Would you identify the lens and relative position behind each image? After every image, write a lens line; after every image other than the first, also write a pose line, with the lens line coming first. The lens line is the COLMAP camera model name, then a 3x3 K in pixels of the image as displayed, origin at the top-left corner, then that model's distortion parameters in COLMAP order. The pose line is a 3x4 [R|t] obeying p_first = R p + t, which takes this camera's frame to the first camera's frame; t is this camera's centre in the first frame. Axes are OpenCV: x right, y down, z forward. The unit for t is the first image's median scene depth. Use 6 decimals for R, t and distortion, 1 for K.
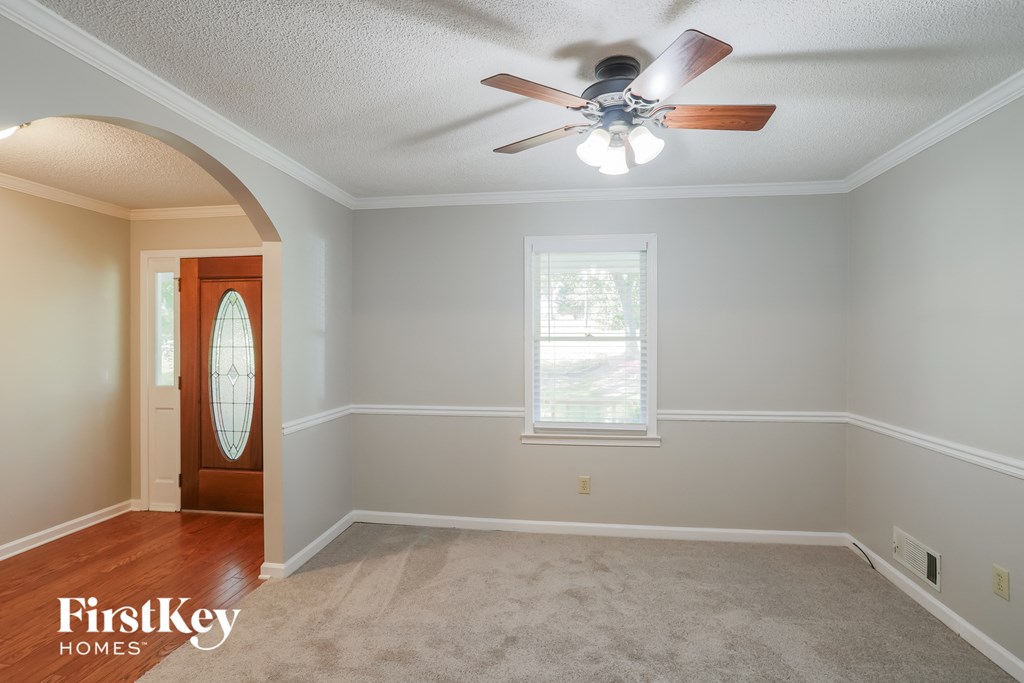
lens RADIAL K [[514.1, 0, 512.0], [0, 514.1, 341.5], [0, 0, 1]] dist [-0.001638, 0.000413]
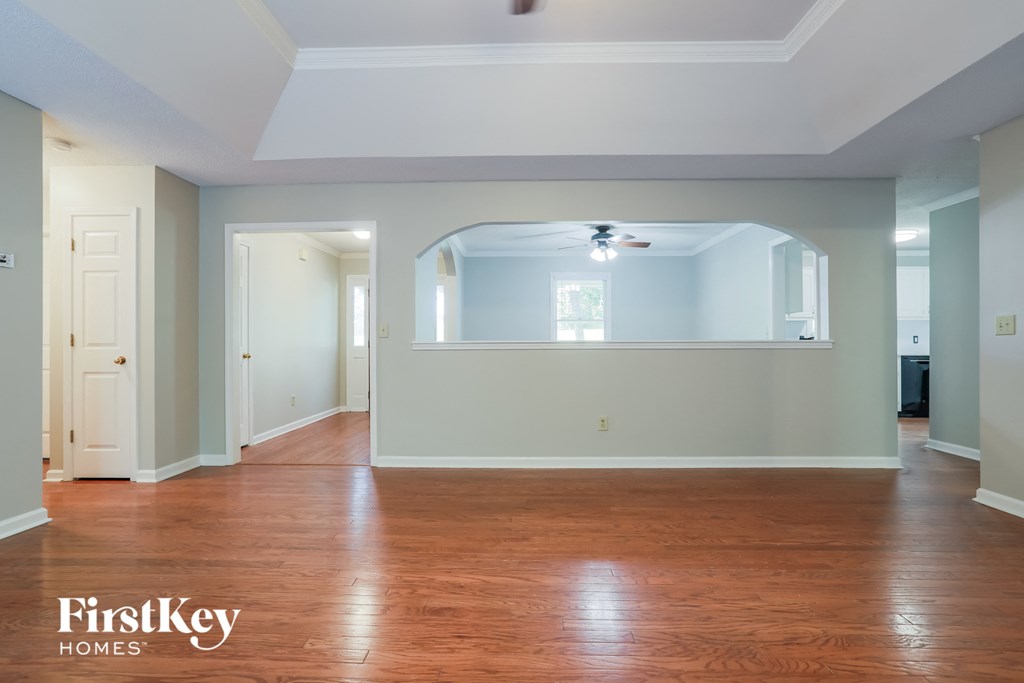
lens RADIAL K [[514.1, 0, 512.0], [0, 514.1, 341.5], [0, 0, 1]] dist [-0.001638, 0.000413]
pose [[0.993386, -0.002439, 0.114798, -0.382452], [0.002759, 0.999993, -0.002627, 0.088087], [-0.114791, 0.002927, 0.993385, -1.108201]]
